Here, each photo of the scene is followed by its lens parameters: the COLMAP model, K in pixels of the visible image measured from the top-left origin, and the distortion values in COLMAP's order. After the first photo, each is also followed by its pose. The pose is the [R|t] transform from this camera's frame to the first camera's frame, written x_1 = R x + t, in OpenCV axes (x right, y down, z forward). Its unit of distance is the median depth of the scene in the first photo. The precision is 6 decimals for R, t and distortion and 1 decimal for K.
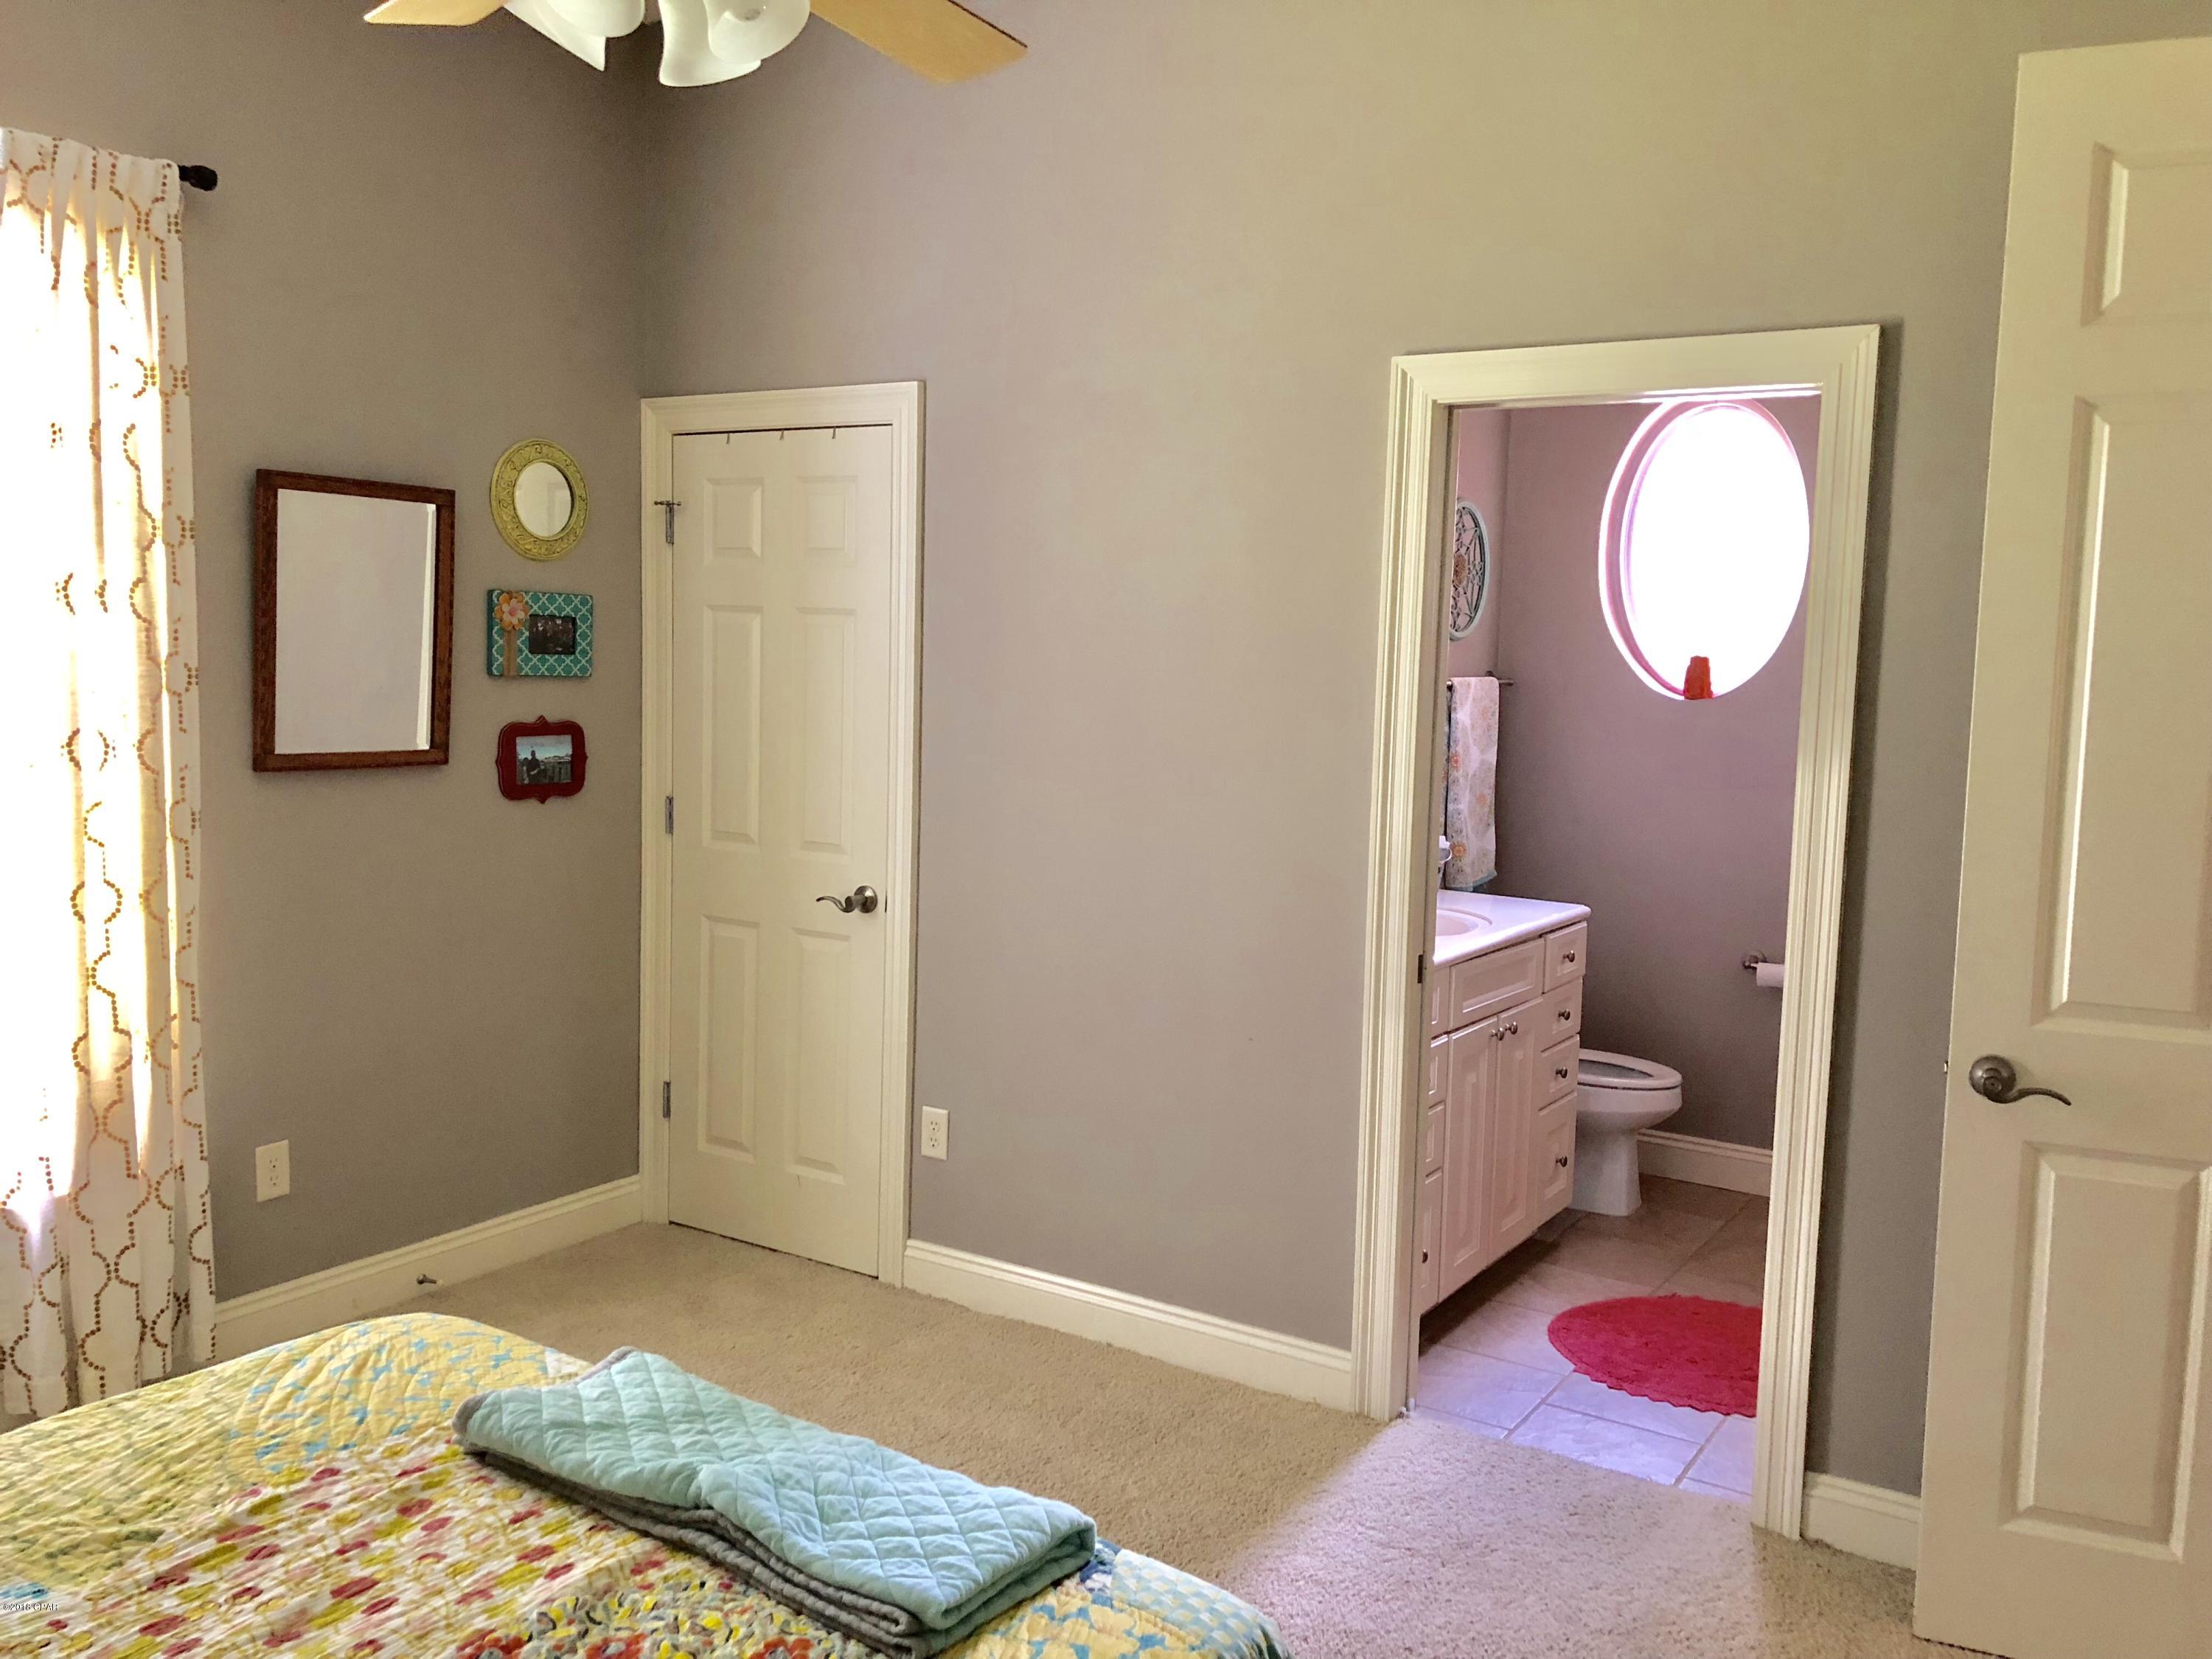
lens RADIAL K [[1796.3, 0, 1110.5], [0, 1796.3, 835.6], [0, 0, 1]] dist [0.061530, -0.075101]
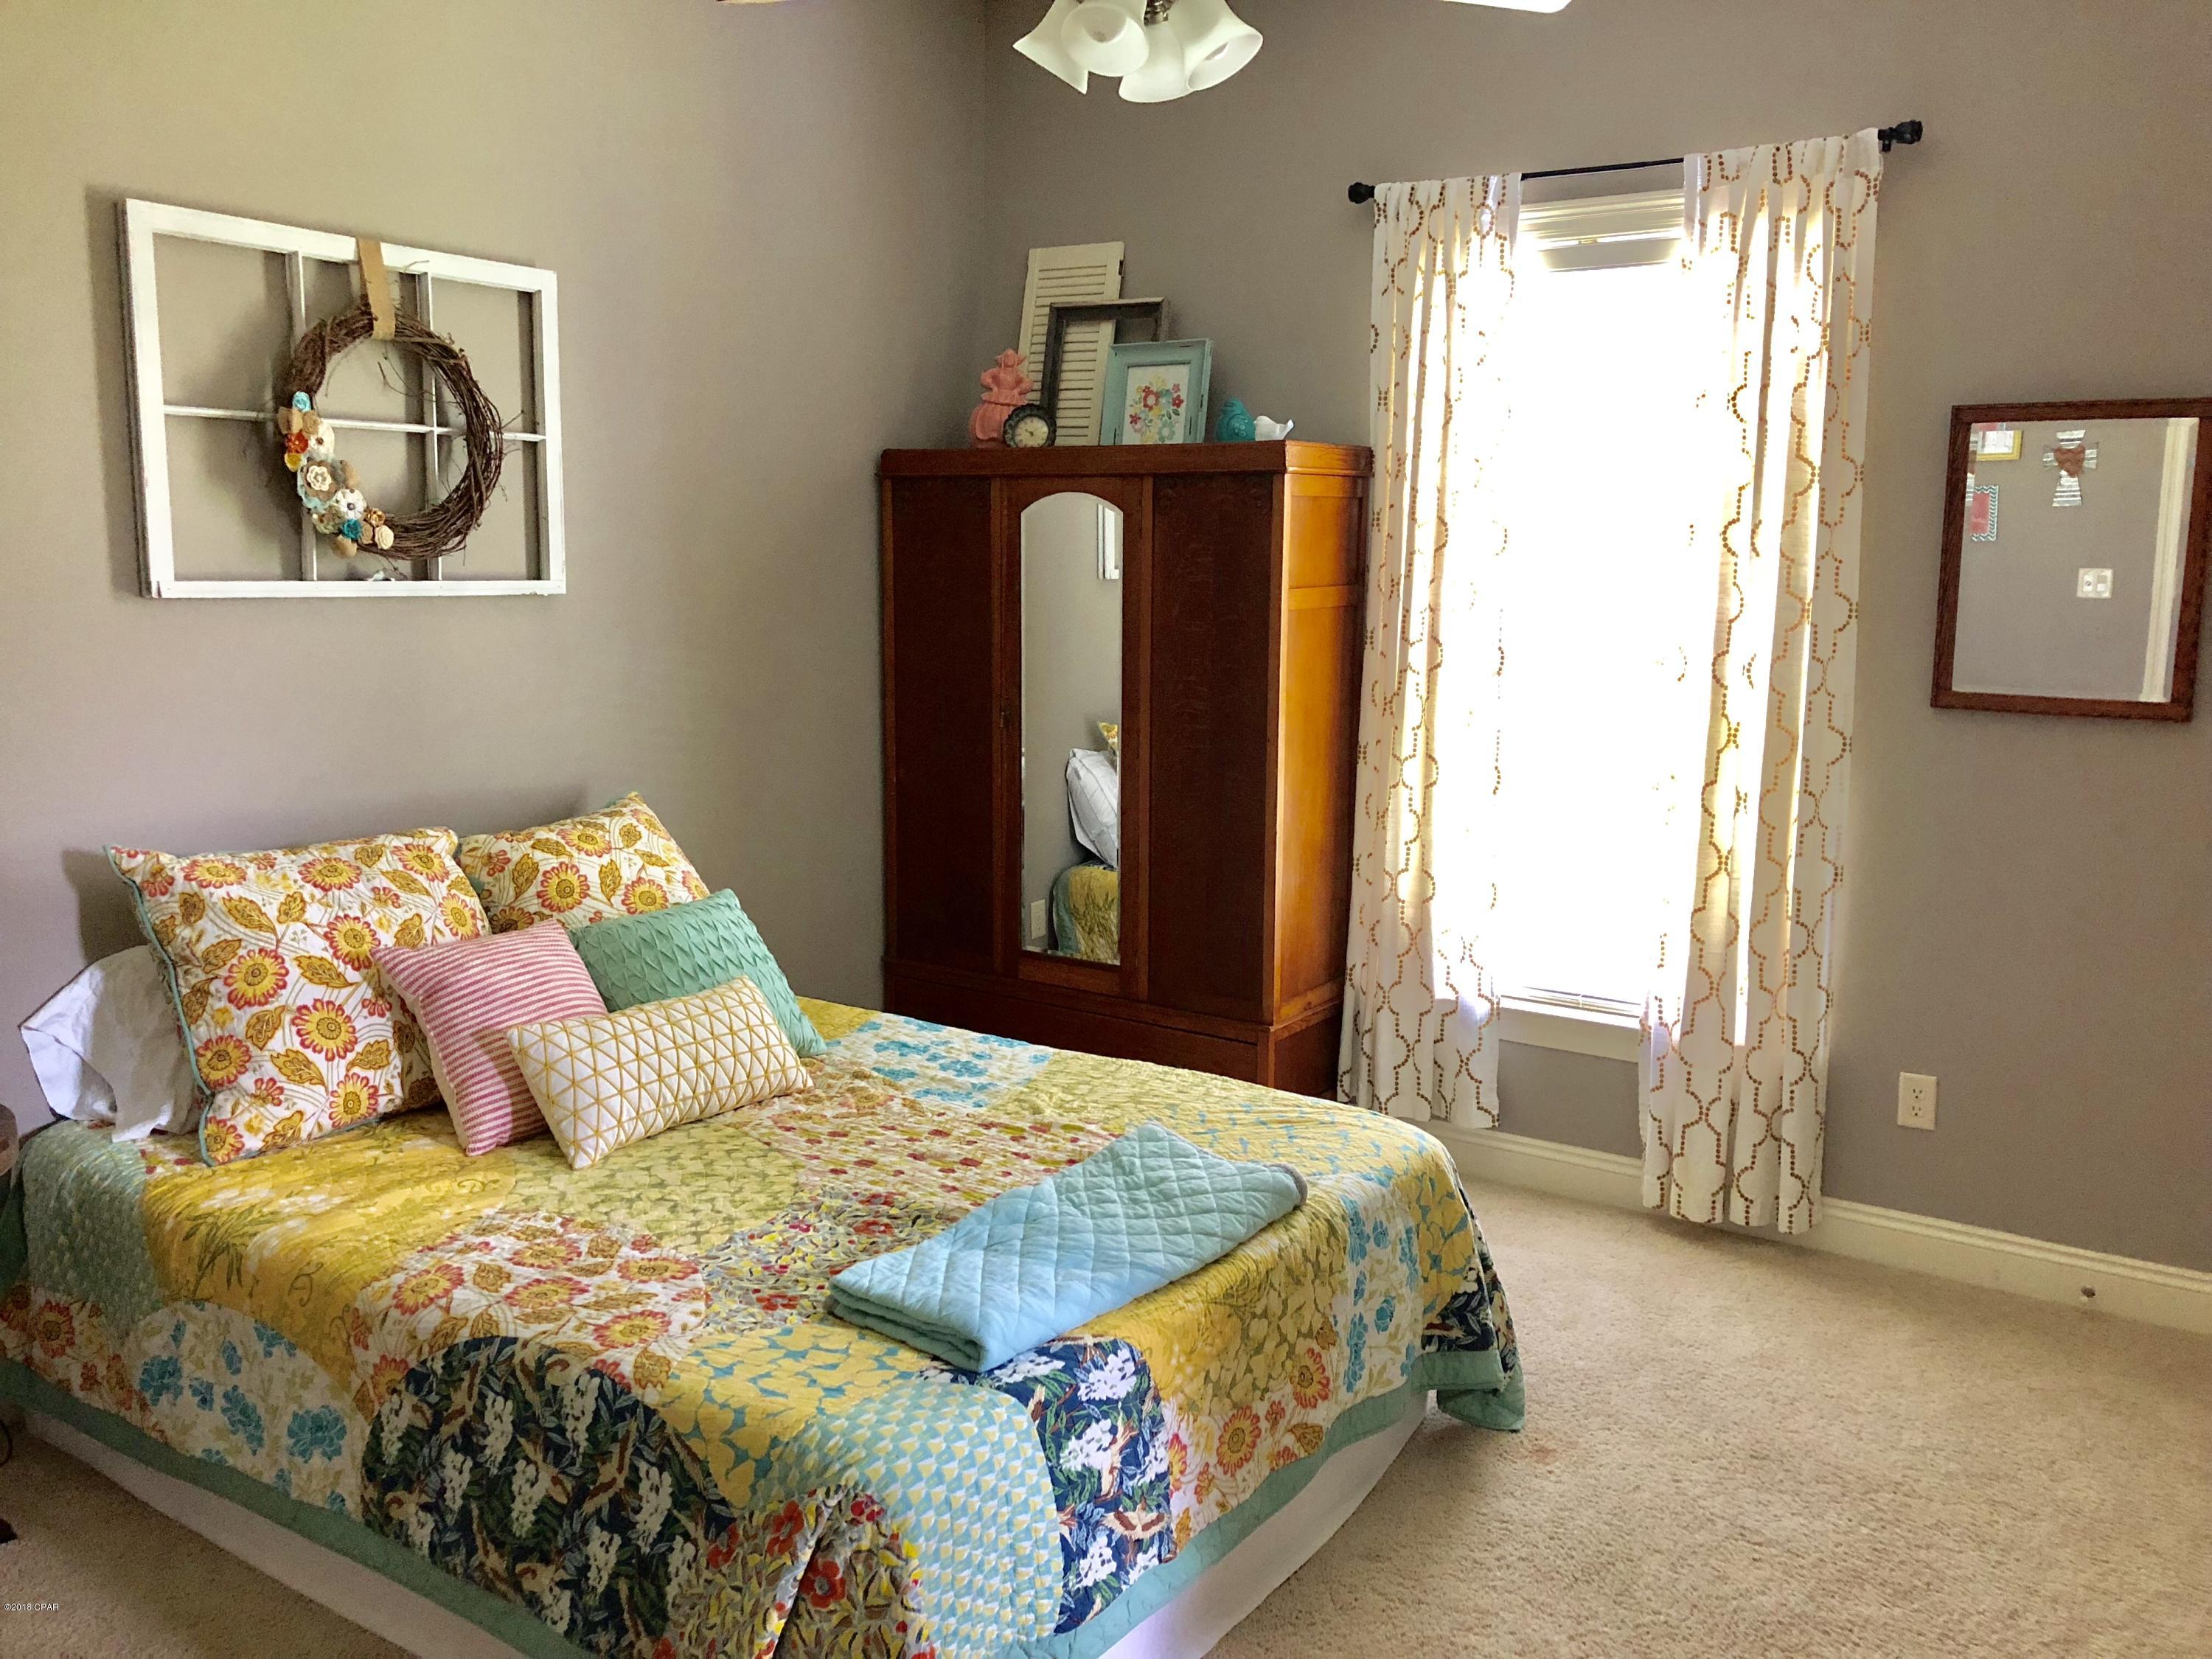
lens RADIAL K [[1796.3, 0, 1113.8], [0, 1796.3, 815.9], [0, 0, 1]] dist [0.061530, -0.075101]
pose [[-0.023897, 0.117892, -0.992739, 0.613856], [-0.118462, 0.985692, 0.119906, -0.047049], [0.992671, 0.120467, -0.009589, 0.618088]]
